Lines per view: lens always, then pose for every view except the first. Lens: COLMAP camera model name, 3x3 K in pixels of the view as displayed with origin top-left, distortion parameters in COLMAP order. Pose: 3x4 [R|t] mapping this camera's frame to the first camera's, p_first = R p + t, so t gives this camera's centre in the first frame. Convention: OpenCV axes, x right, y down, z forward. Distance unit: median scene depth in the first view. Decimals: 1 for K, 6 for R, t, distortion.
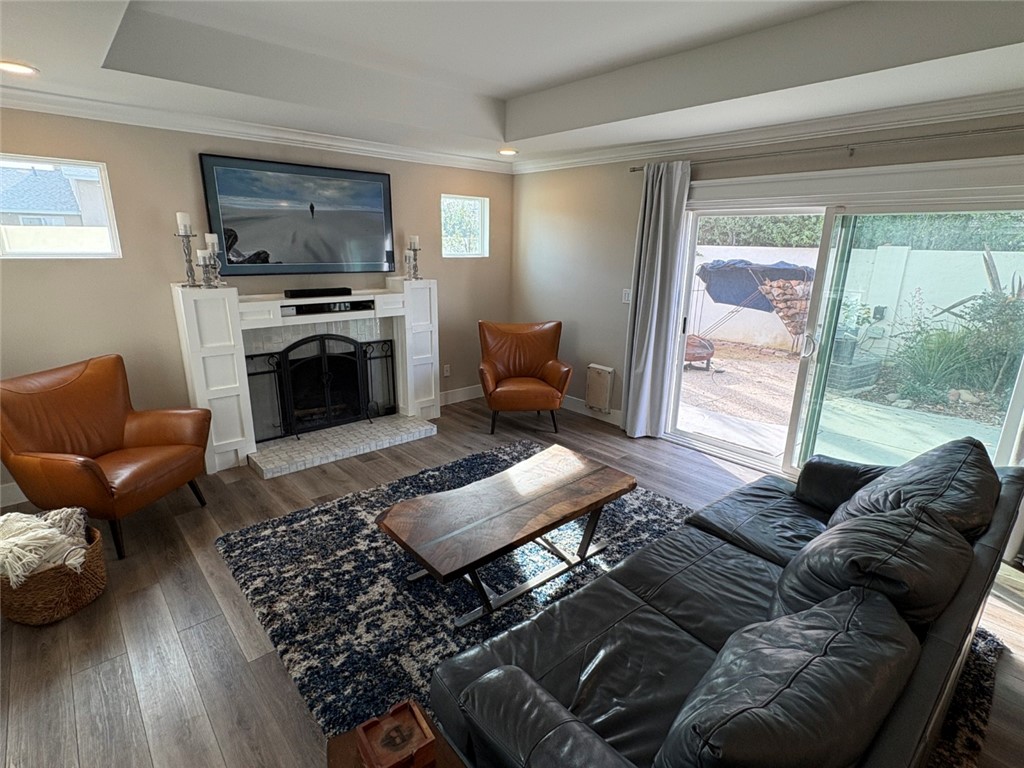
lens RADIAL K [[515.8, 0, 510.7], [0, 515.8, 387.5], [0, 0, 1]] dist [0.001368, -0.000841]
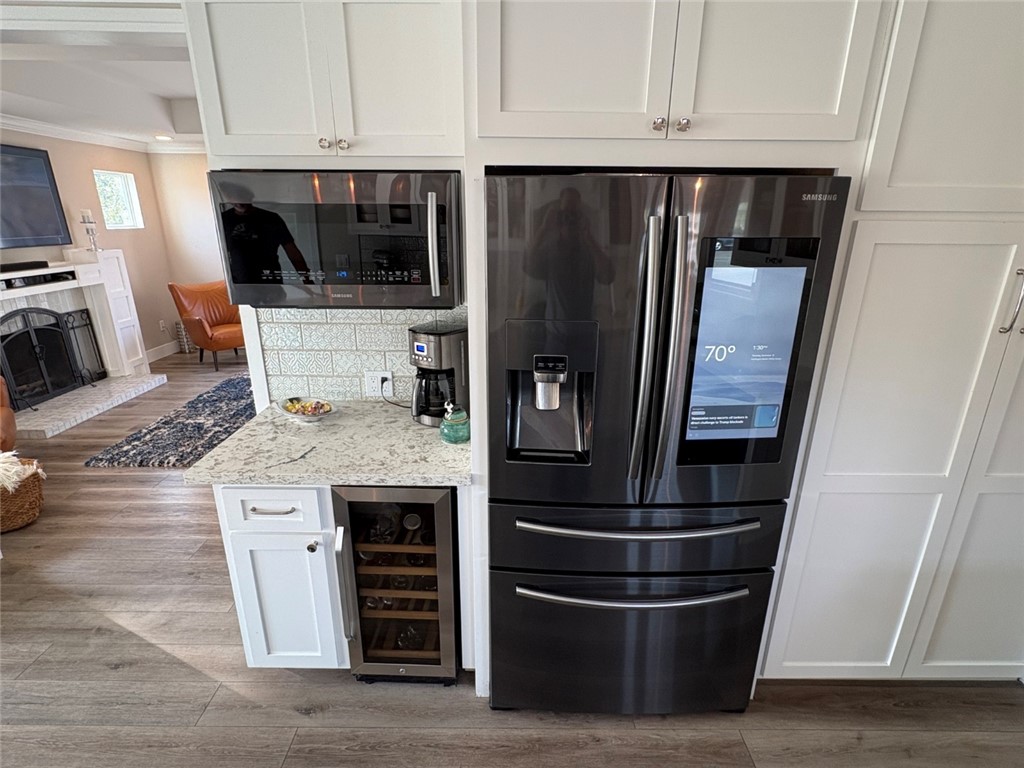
lens RADIAL K [[515.8, 0, 512.1], [0, 515.8, 386.0], [0, 0, 1]] dist [0.001368, -0.000841]
pose [[0.665412, -0.247916, 0.704106, -0.489035], [0.208945, 0.967393, 0.143156, 0.104193], [-0.716637, 0.051861, 0.695515, -0.408471]]
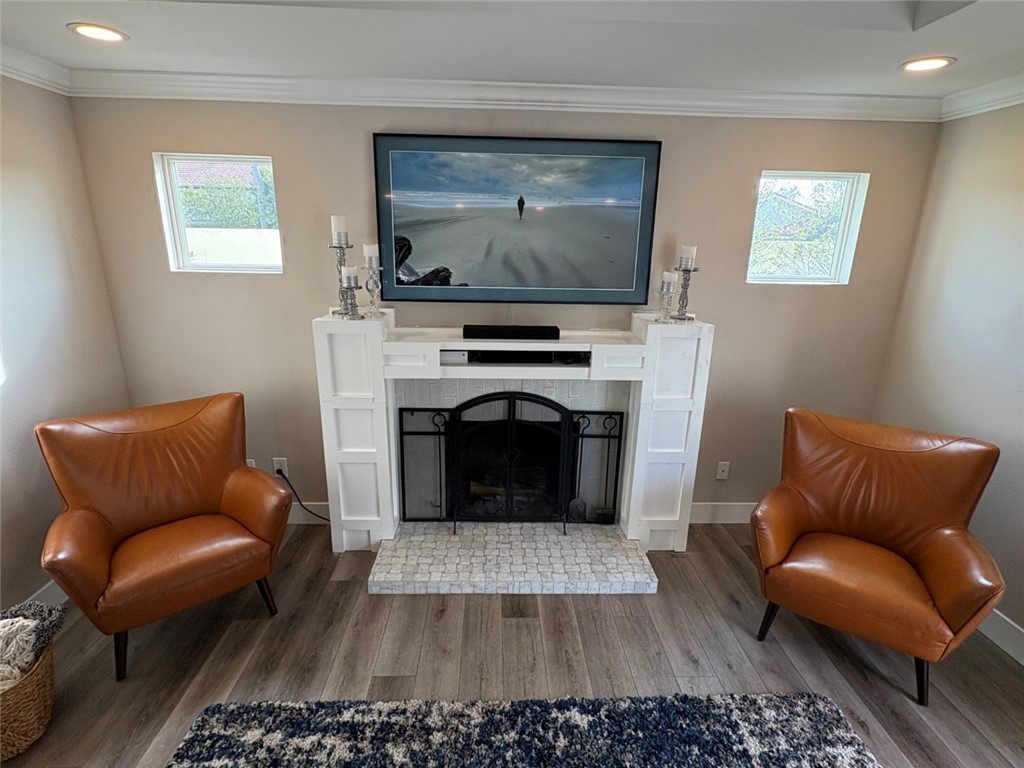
lens RADIAL K [[515.8, 0, 508.5], [0, 515.8, 387.5], [0, 0, 1]] dist [0.001368, -0.000841]
pose [[0.769668, 0.181770, -0.612022, 0.043169], [-0.179565, 0.981550, 0.065702, -0.154461], [0.612672, 0.059329, 0.788107, 0.473015]]
